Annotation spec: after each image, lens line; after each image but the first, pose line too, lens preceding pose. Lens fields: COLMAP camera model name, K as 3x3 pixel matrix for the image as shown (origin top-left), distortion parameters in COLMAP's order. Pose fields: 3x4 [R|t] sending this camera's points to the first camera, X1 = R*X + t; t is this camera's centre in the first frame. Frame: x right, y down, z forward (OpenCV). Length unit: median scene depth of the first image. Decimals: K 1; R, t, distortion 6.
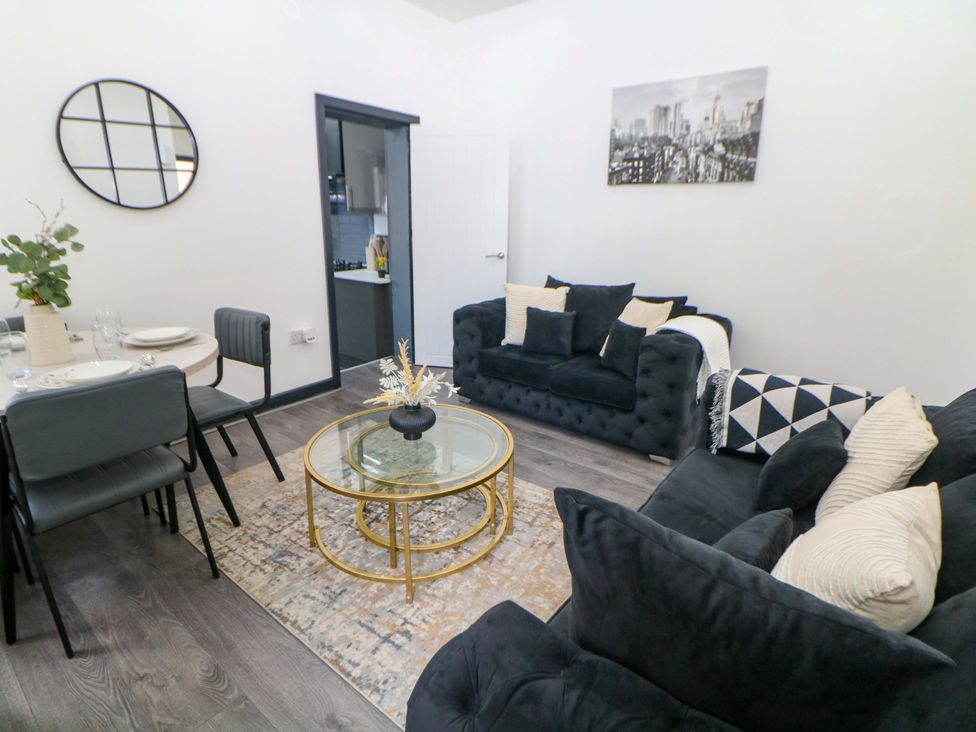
lens RADIAL K [[513.1, 0, 488.6], [0, 513.1, 359.8], [0, 0, 1]] dist [0.000453, -0.013017]
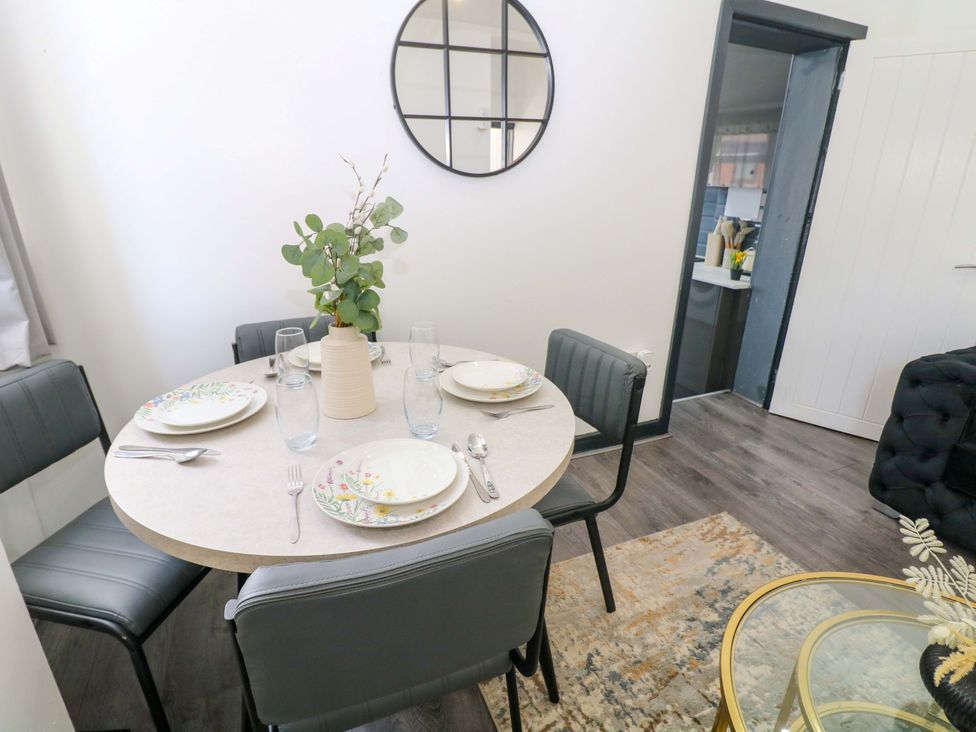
lens RADIAL K [[478.5, 0, 485.7], [0, 478.5, 380.7], [0, 0, 1]] dist [0.000452, -0.009196]
pose [[0.880071, 0.187792, -0.436131, -0.348794], [-0.139163, 0.980148, 0.141220, -0.119414], [0.453993, -0.063591, 0.888733, 0.424941]]
